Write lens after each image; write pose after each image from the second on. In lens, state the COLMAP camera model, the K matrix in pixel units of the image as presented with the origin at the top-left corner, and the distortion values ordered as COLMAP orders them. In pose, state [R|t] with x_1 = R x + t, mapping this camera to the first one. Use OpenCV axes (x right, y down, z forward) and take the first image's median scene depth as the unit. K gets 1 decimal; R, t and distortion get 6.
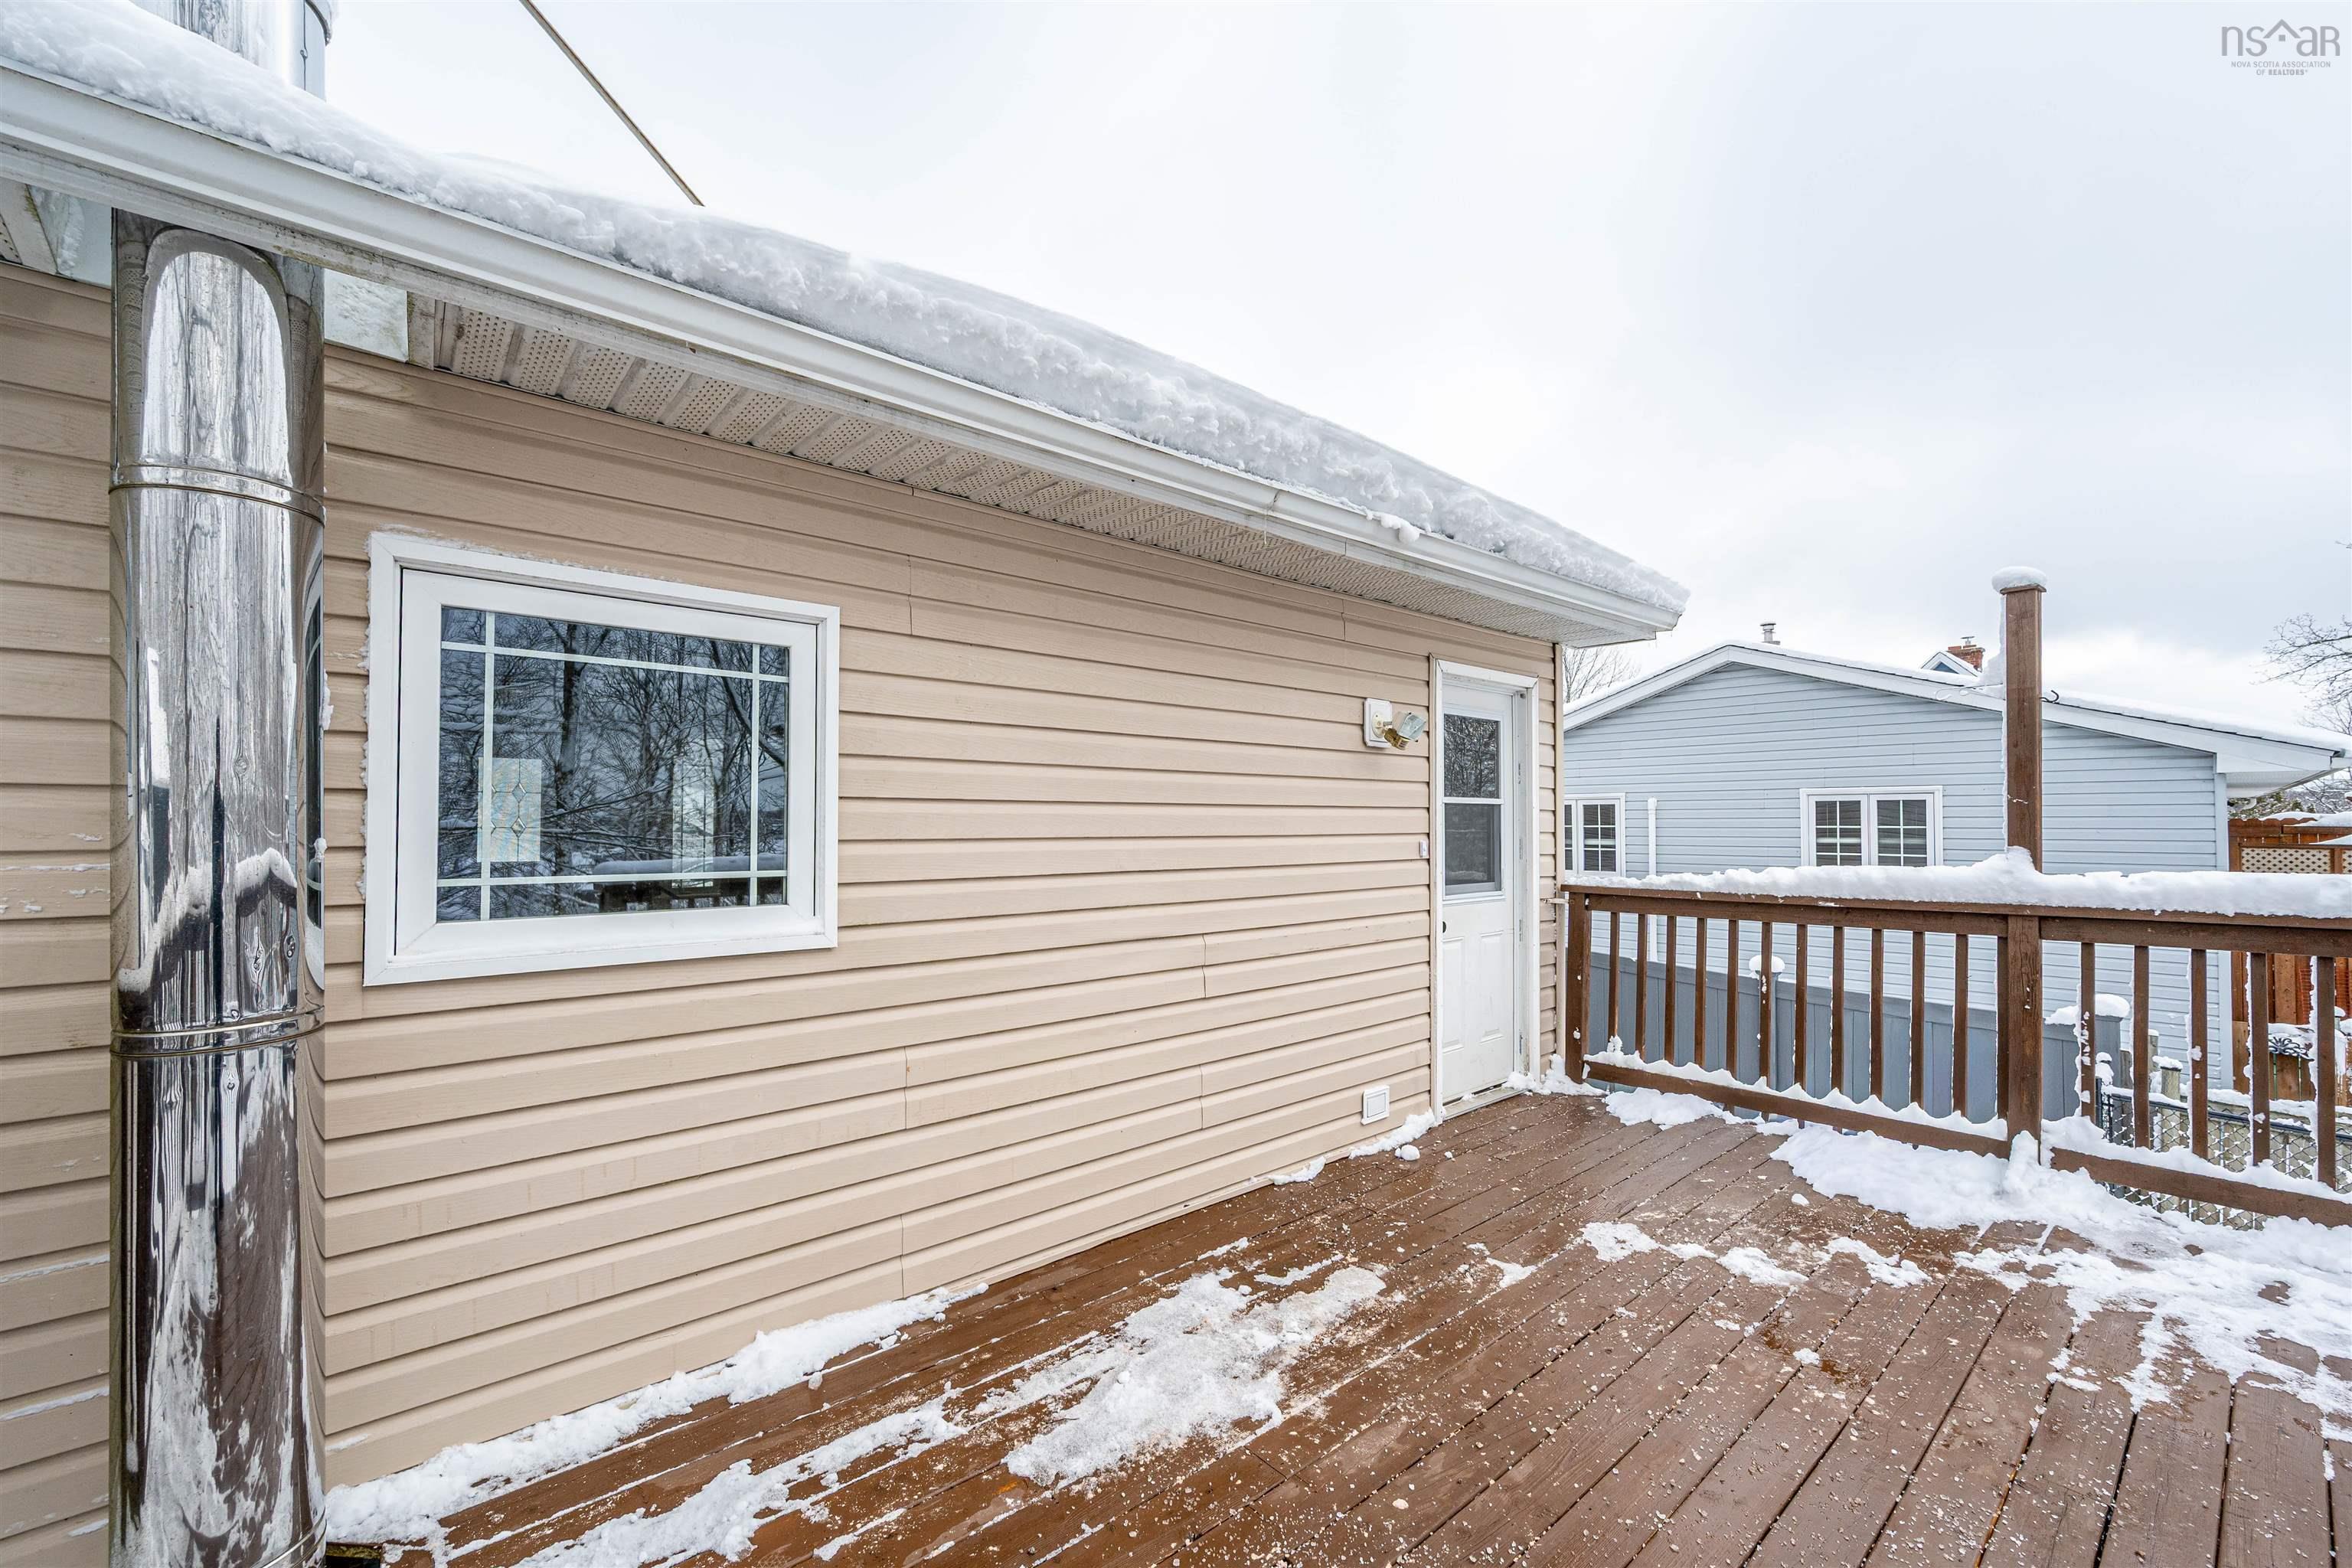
lens RADIAL K [[930.5, 0, 1175.1], [0, 930.5, 793.0], [0, 0, 1]] dist [0.000866, 0.000082]
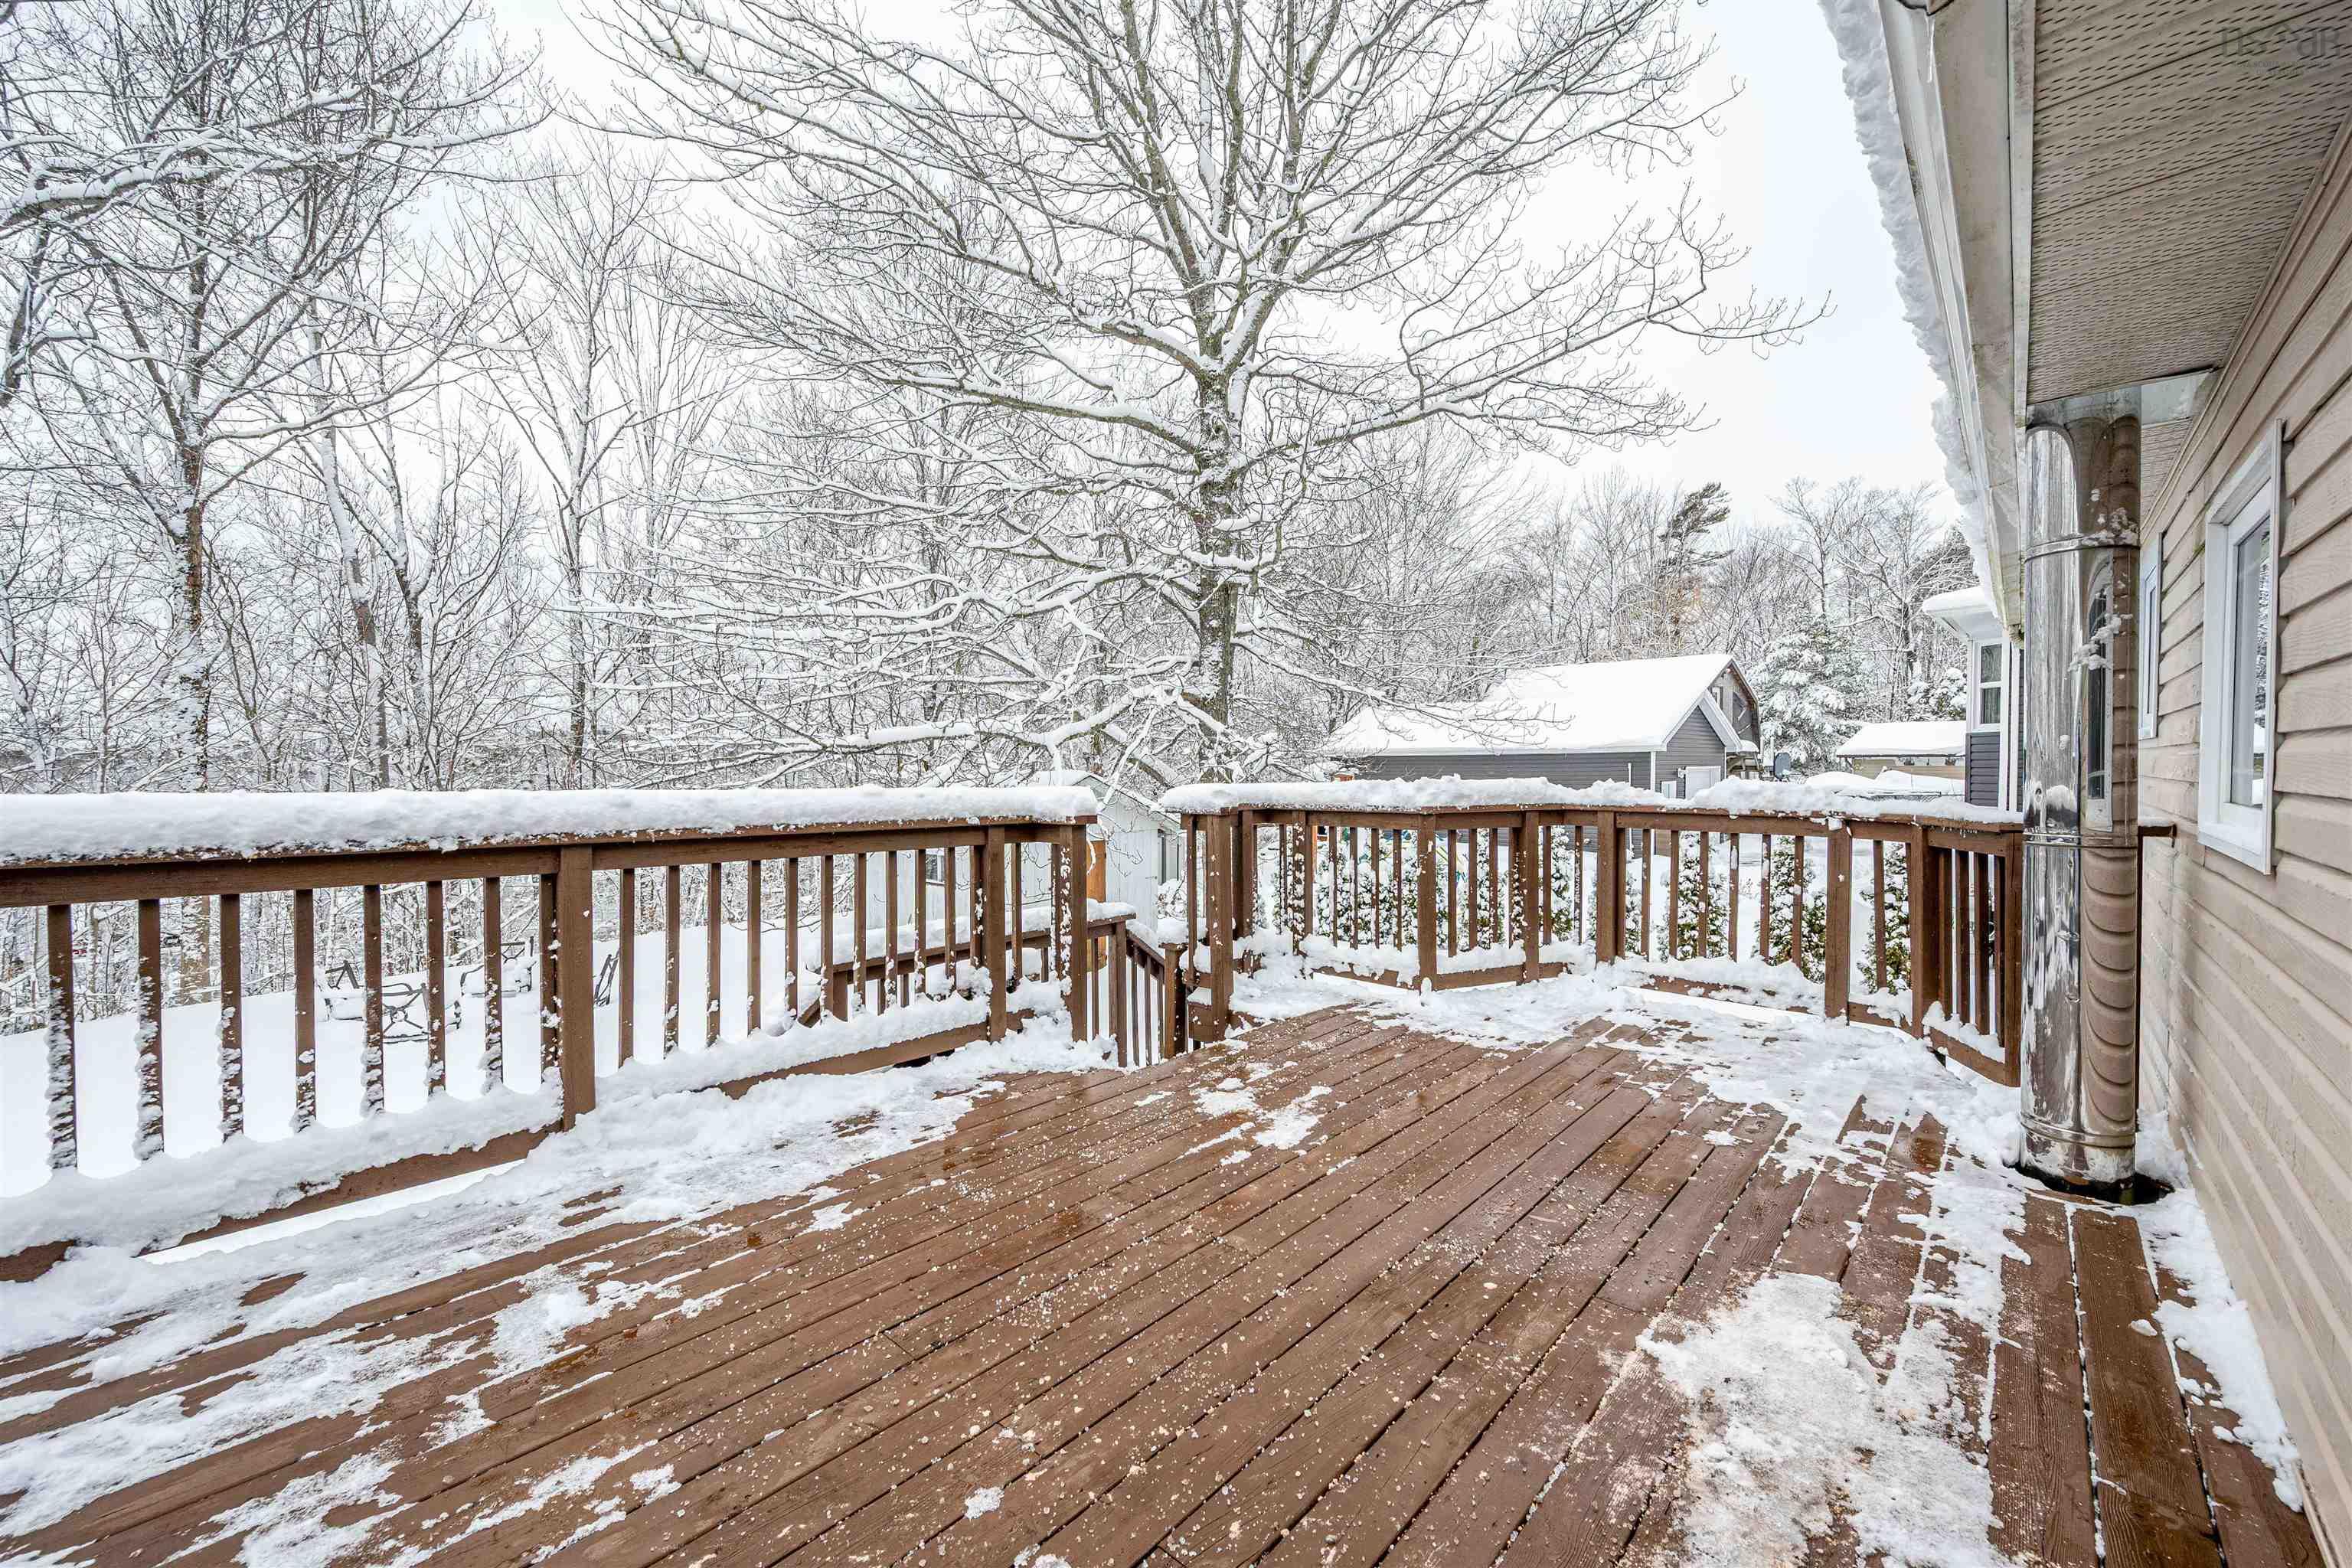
lens RADIAL K [[930.5, 0, 1175.1], [0, 930.5, 793.0], [0, 0, 1]] dist [0.000866, 0.000082]
pose [[-0.991912, 0.005111, -0.126827, 0.671972], [0.005392, 0.999984, -0.001880, 0.108423], [0.126815, -0.002548, -0.991923, 1.807588]]
